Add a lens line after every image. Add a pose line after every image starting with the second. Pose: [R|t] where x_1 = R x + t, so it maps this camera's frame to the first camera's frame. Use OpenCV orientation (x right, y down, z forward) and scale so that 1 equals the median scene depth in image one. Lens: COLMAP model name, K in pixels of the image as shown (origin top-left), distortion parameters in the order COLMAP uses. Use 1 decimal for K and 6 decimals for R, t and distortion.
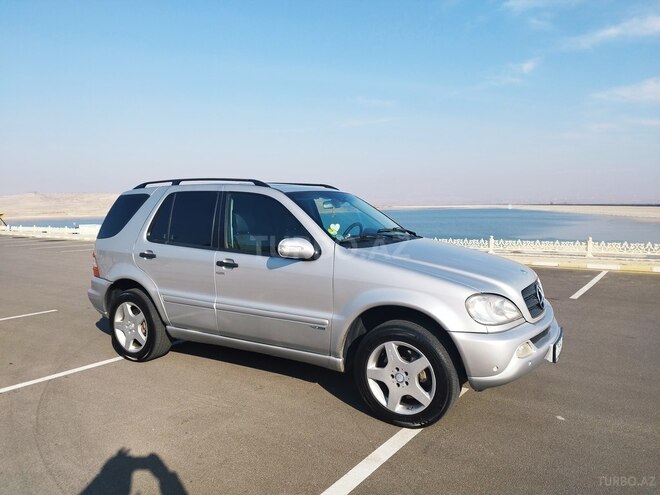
lens RADIAL K [[469.7, 0, 328.3], [0, 469.7, 247.1], [0, 0, 1]] dist [0.018994, -0.013905]
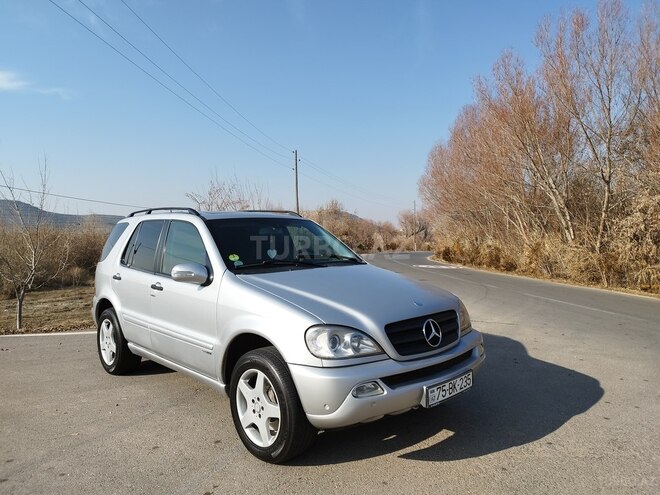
lens RADIAL K [[469.7, 0, 328.2], [0, 469.7, 248.4], [0, 0, 1]] dist [0.018994, -0.013905]
pose [[0.963635, 0.001736, -0.267215, 0.493744], [-0.014932, 0.998766, -0.047362, -0.008113], [0.266804, 0.049630, 0.962472, 0.079882]]
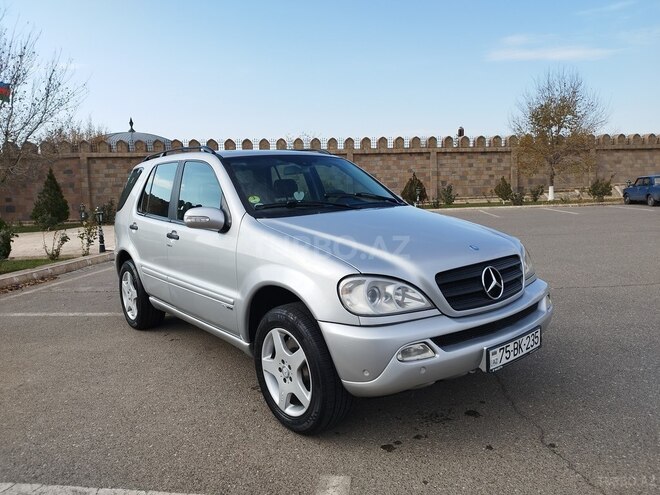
lens RADIAL K [[469.7, 0, 324.9], [0, 469.7, 250.9], [0, 0, 1]] dist [0.018994, -0.013905]
pose [[0.940809, 0.015106, -0.338601, 0.447678], [0.006380, 0.998040, 0.062254, 0.009560], [0.338877, -0.060730, 0.938868, 0.223638]]
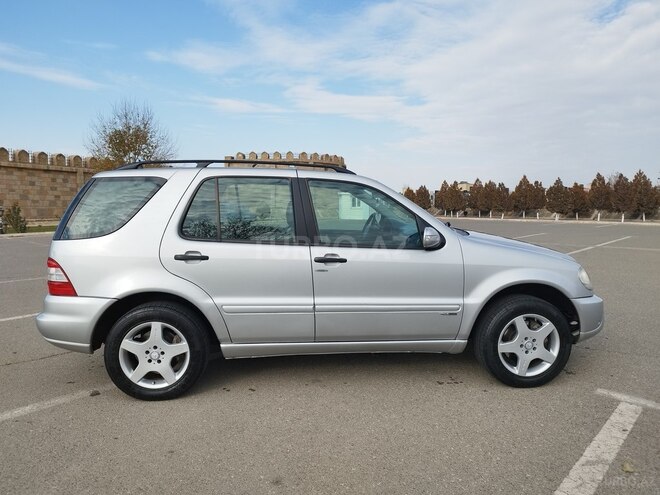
lens RADIAL K [[469.7, 0, 328.2], [0, 469.7, 245.9], [0, 0, 1]] dist [0.018994, -0.013905]
pose [[0.809760, -0.050345, 0.584598, -0.817526], [0.041172, 0.998732, 0.028980, -0.018336], [-0.585315, 0.000602, 0.810806, 0.311738]]
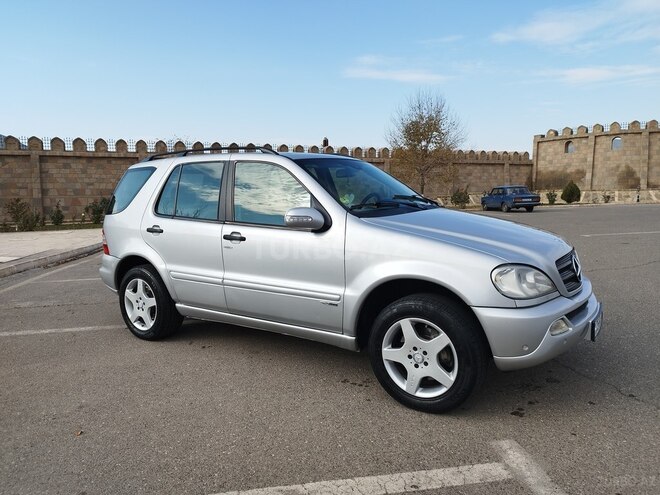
lens RADIAL K [[469.7, 0, 328.5], [0, 469.7, 247.5], [0, 0, 1]] dist [0.018994, -0.013905]
pose [[0.998353, -0.012053, -0.056097, 0.029218], [0.014555, 0.998908, 0.044401, 0.018858], [0.055501, -0.045145, 0.997438, 0.080546]]
